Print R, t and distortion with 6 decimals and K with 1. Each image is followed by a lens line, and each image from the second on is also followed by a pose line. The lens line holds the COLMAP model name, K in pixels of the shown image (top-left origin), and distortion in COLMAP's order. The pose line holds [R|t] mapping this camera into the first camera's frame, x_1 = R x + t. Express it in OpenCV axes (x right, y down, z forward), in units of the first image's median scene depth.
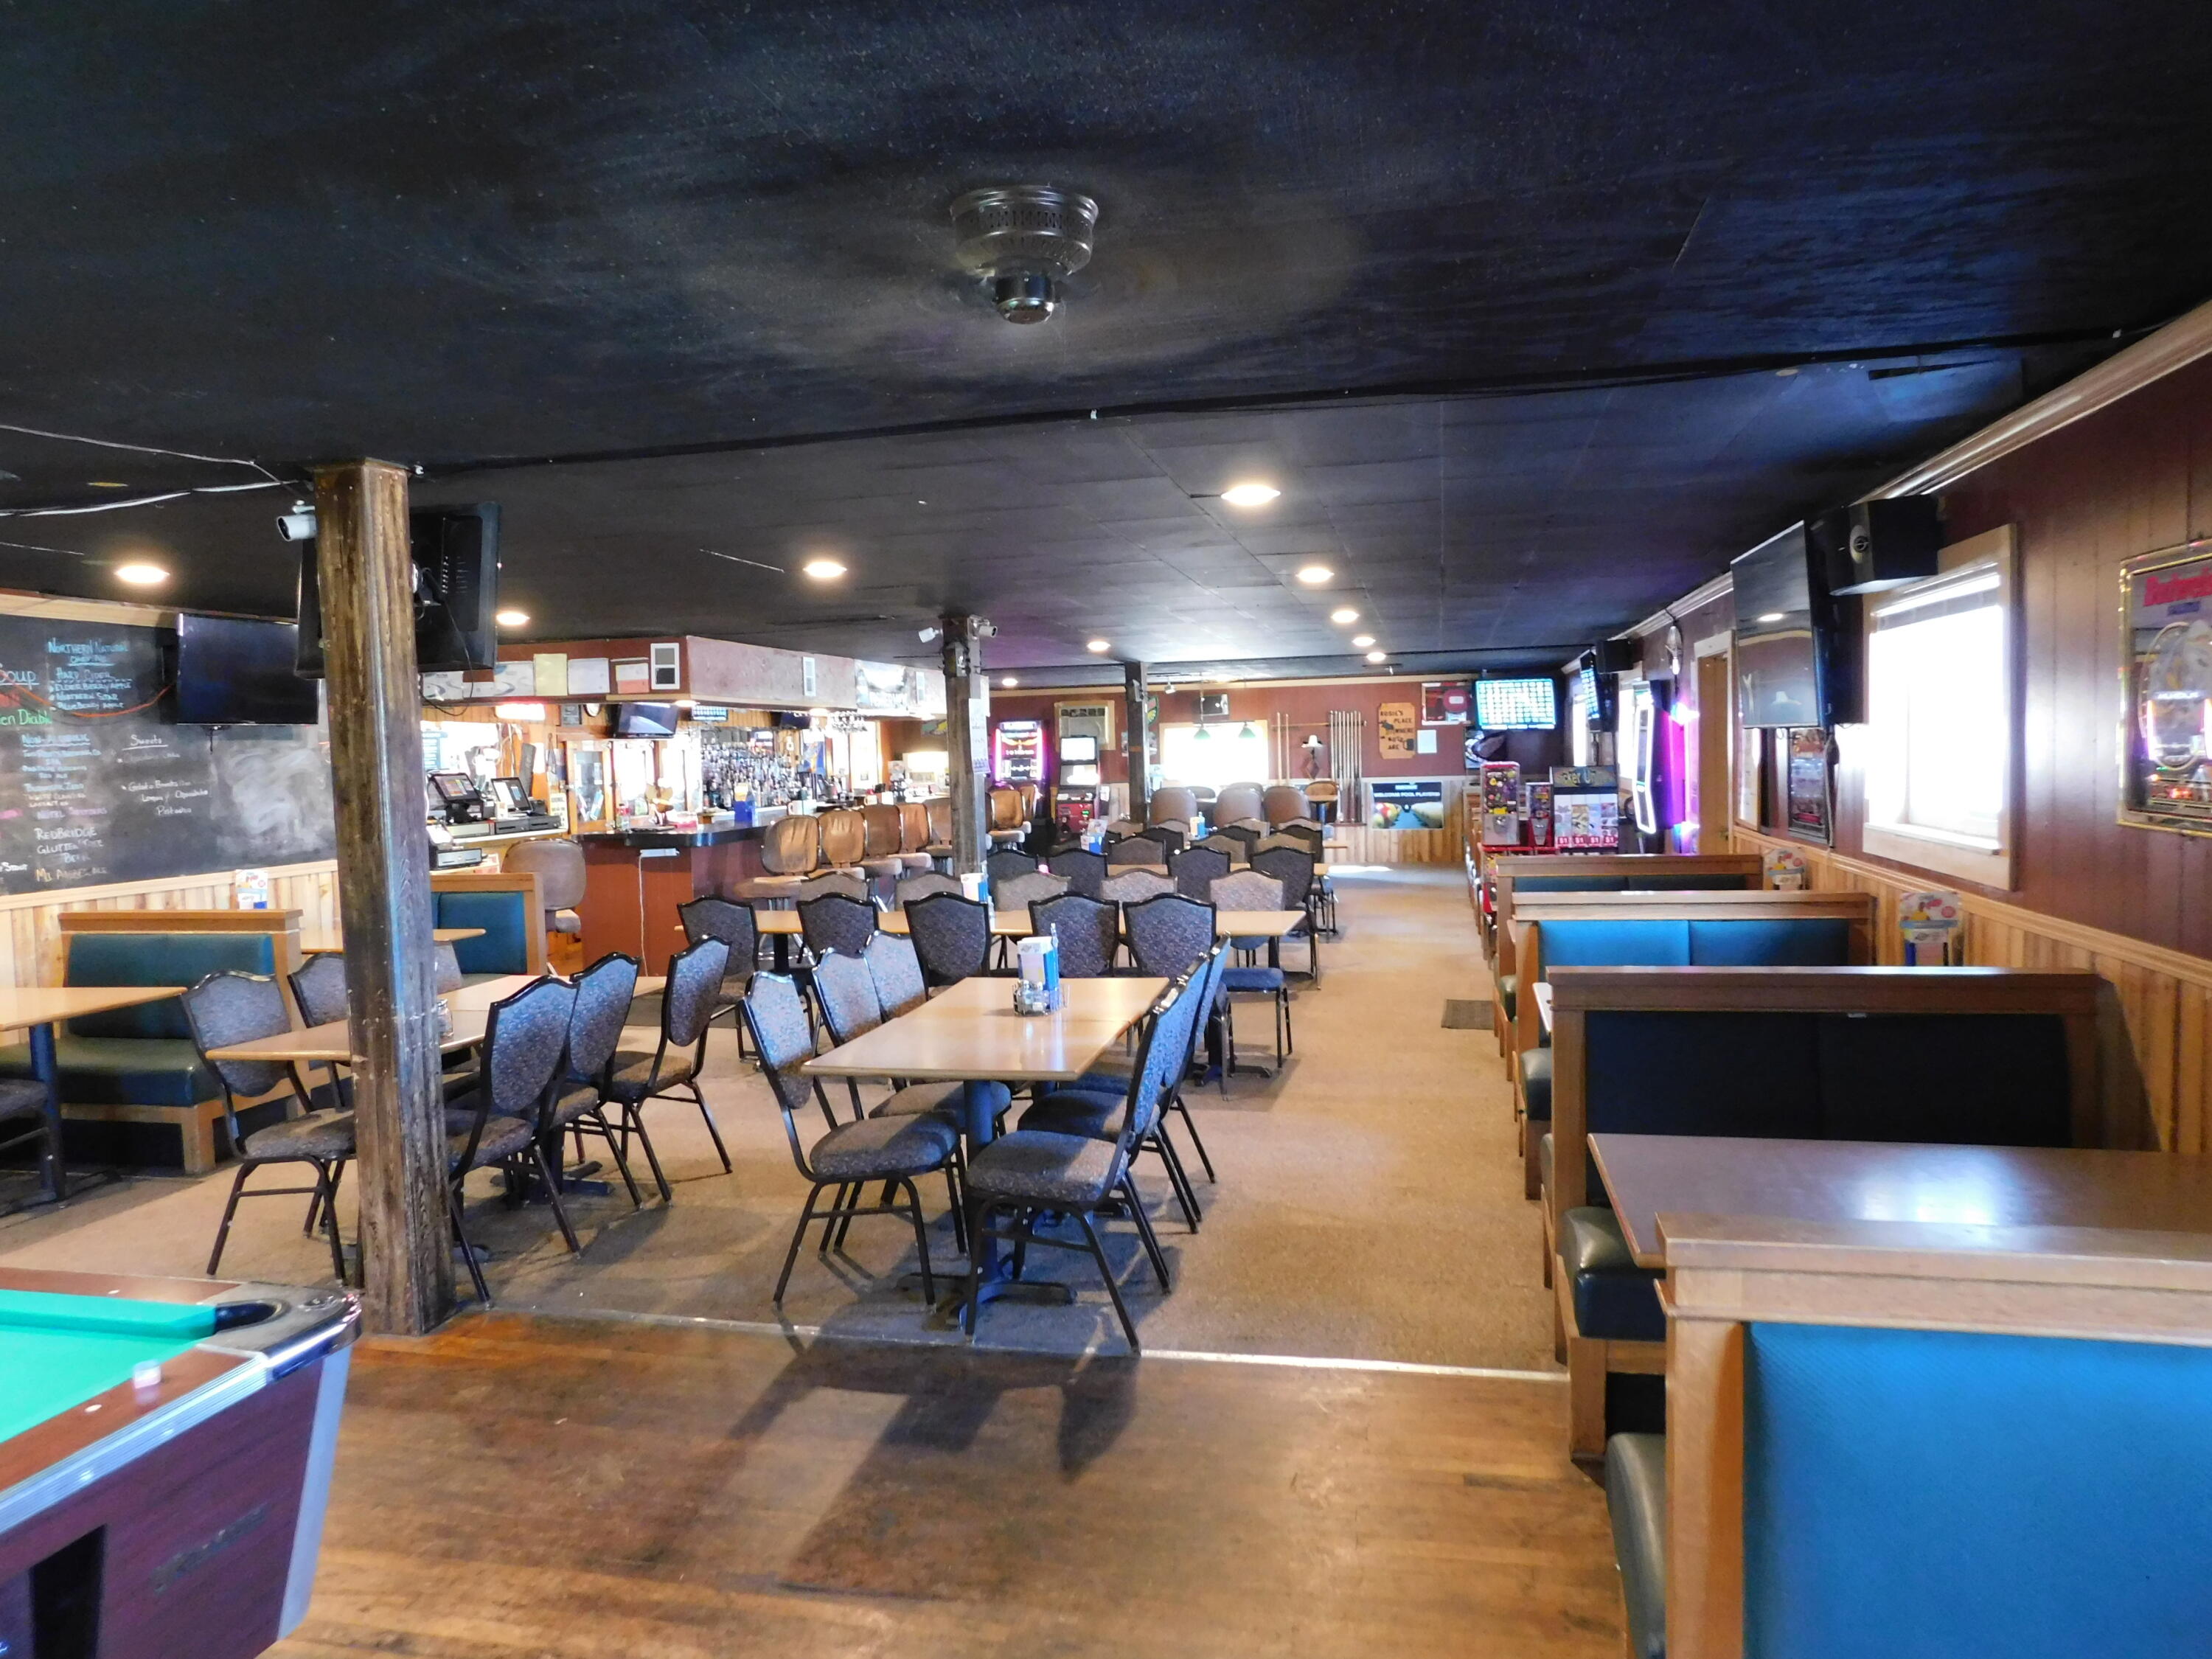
lens RADIAL K [[1450.6, 0, 1113.0], [0, 1450.6, 823.5], [0, 0, 1]] dist [-0.073070, 0.057740]
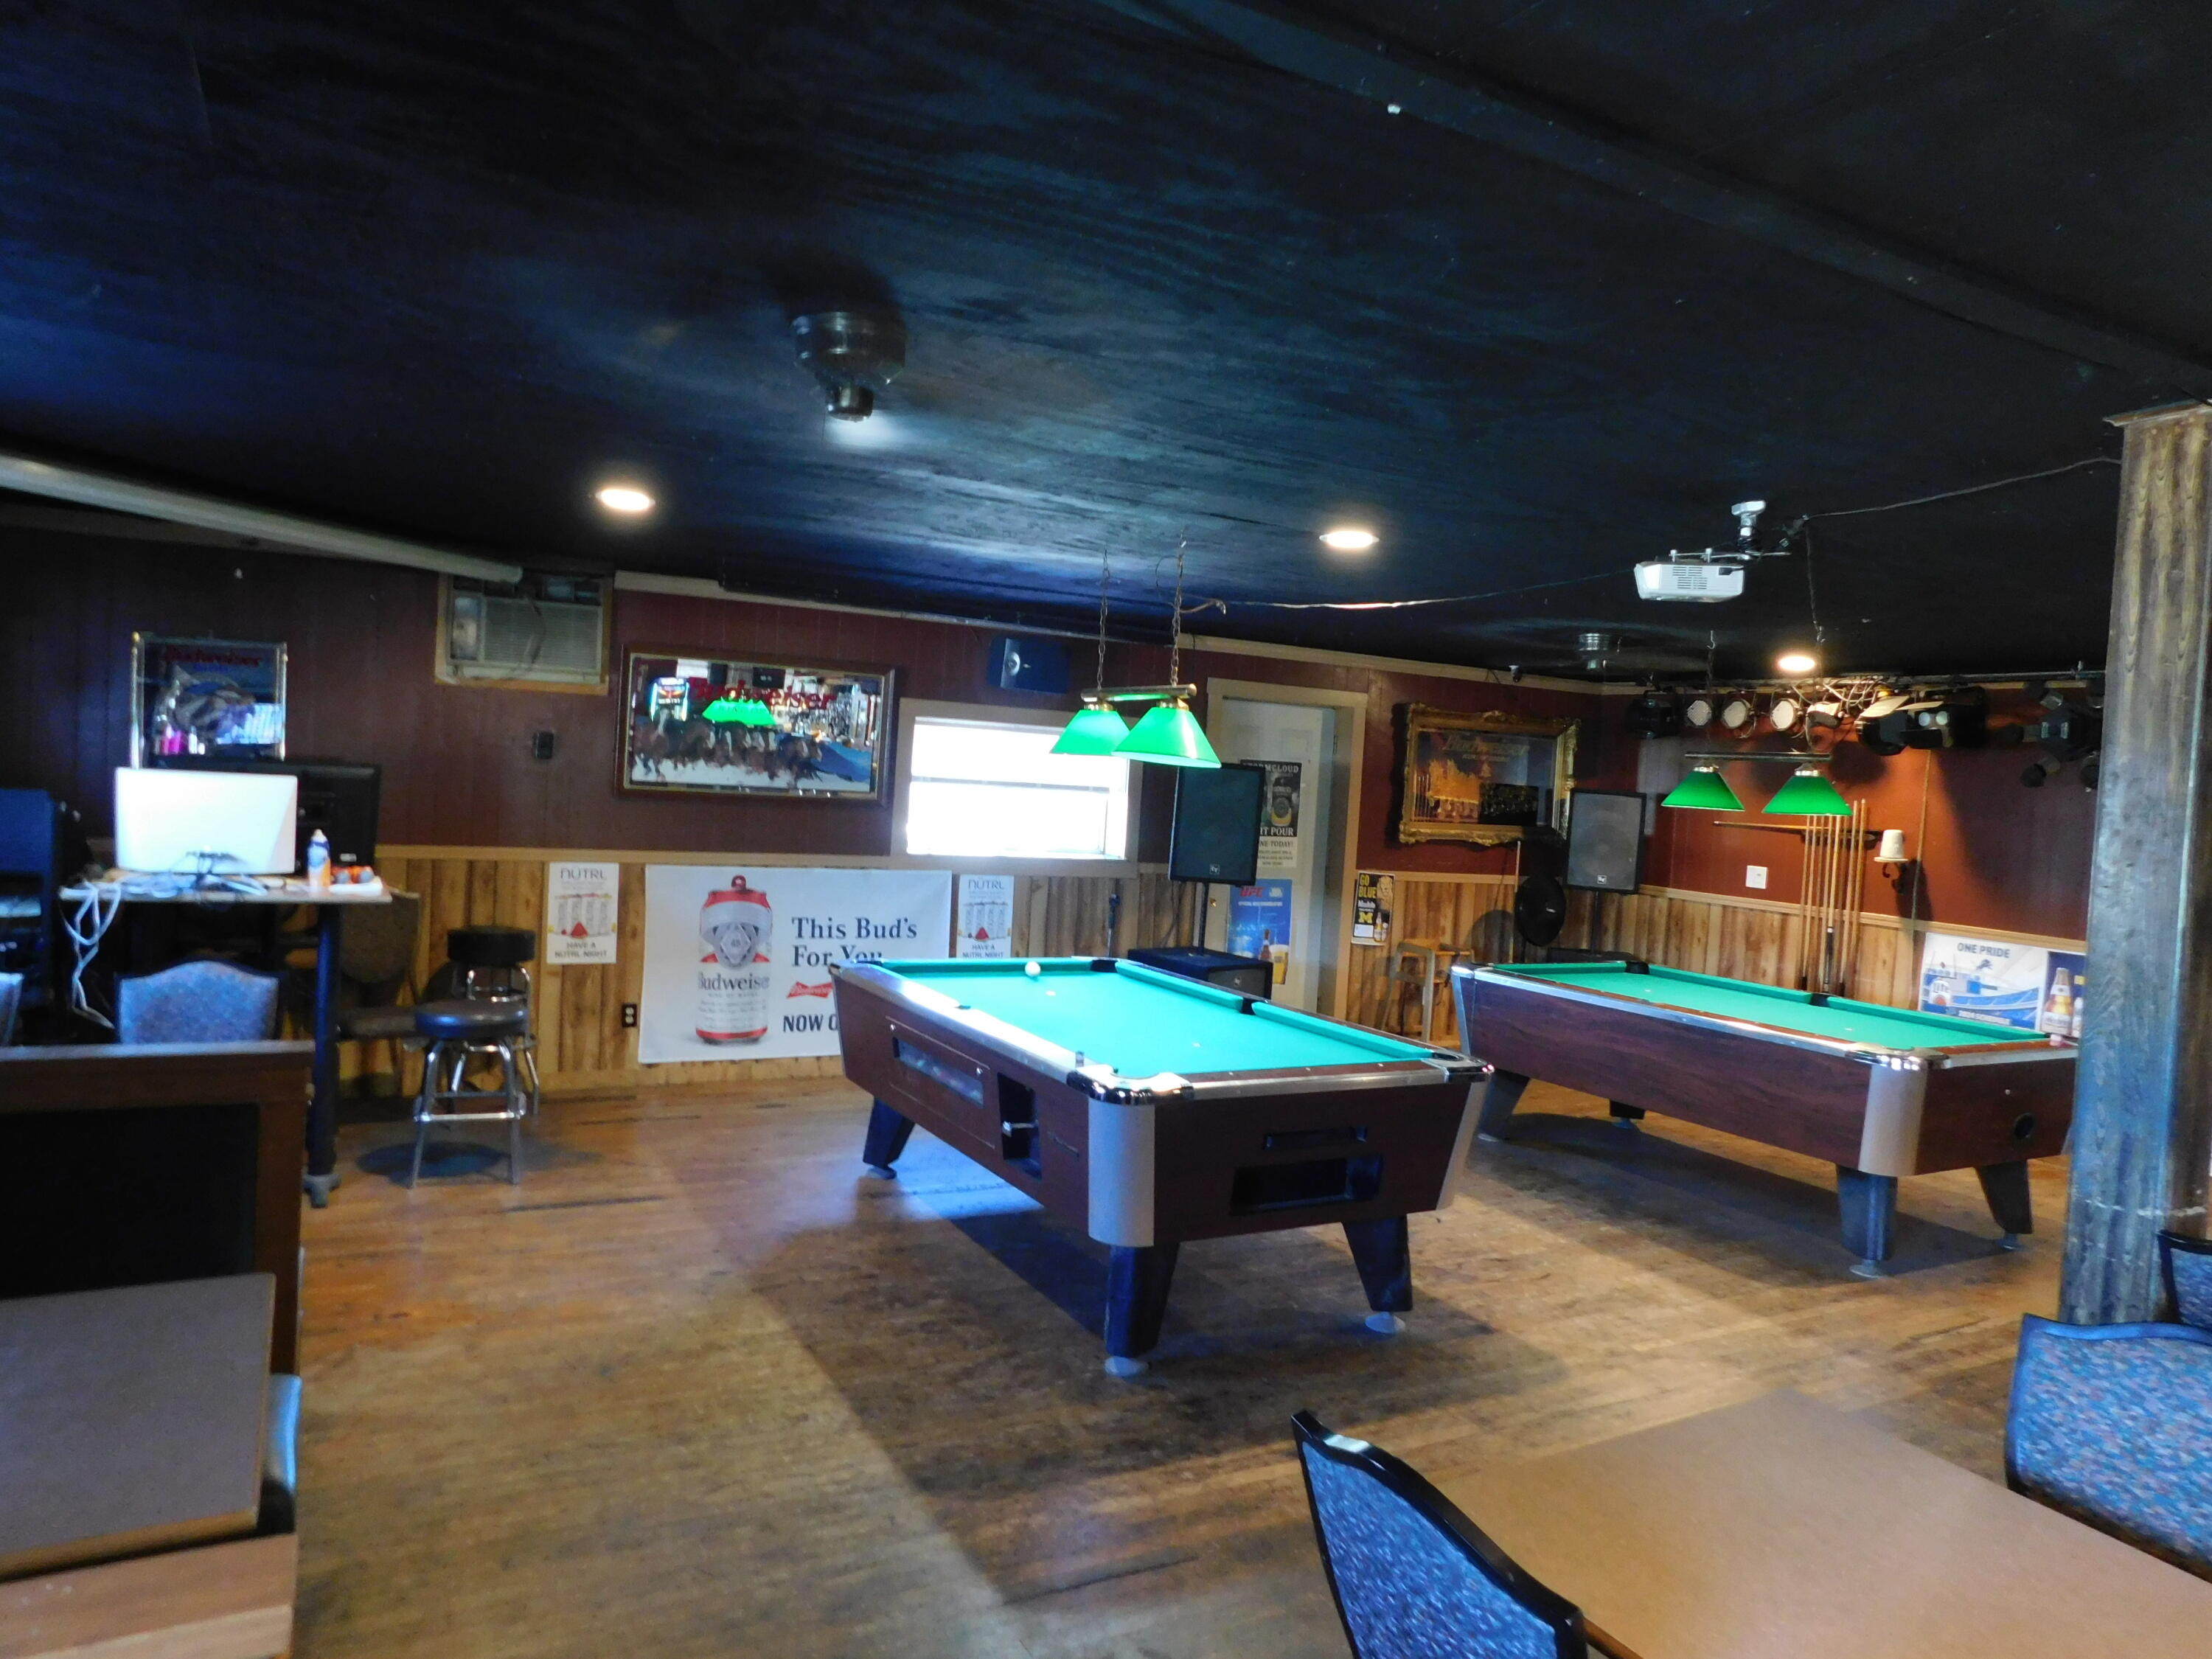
lens RADIAL K [[1450.6, 0, 1096.8], [0, 1450.6, 832.8], [0, 0, 1]] dist [-0.073070, 0.057740]
pose [[-0.754492, 0.009835, -0.656236, 0.131113], [-0.075938, 0.991864, 0.102173, -0.030694], [0.651902, 0.126922, -0.747606, 0.468581]]
